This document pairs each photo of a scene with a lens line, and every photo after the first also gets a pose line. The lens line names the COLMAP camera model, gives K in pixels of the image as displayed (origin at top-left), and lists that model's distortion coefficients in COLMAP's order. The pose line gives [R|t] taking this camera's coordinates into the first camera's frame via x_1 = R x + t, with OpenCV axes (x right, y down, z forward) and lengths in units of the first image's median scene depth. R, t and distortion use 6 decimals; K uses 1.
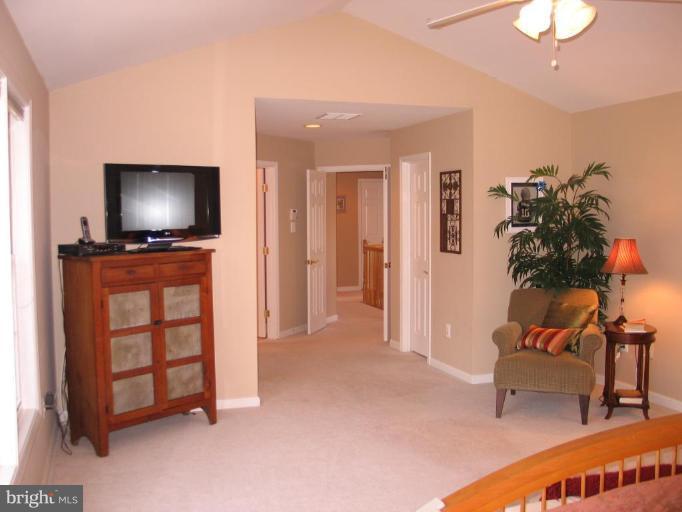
lens RADIAL K [[699.1, 0, 341.0], [0, 699.1, 256.0], [0, 0, 1]] dist [-0.125201, 0.015607]
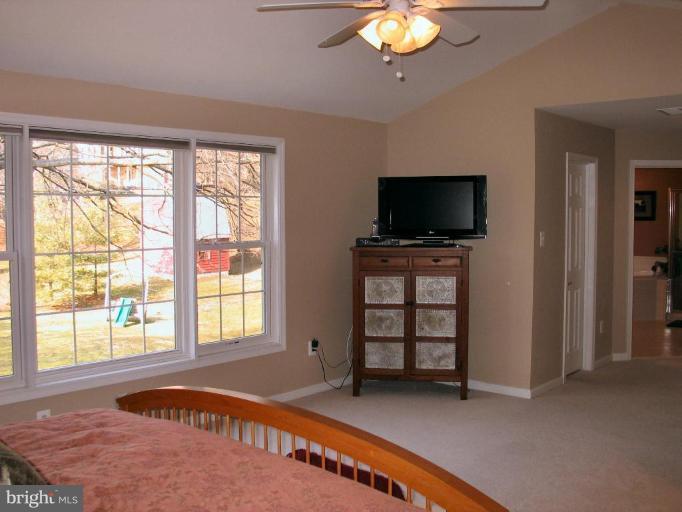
lens RADIAL K [[699.1, 0, 341.0], [0, 699.1, 256.0], [0, 0, 1]] dist [-0.125201, 0.015607]
pose [[0.517056, 0.057258, -0.854034, 0.719917], [-0.056143, 0.997880, 0.032912, -0.022906], [0.854108, 0.030930, 0.519175, 0.236663]]
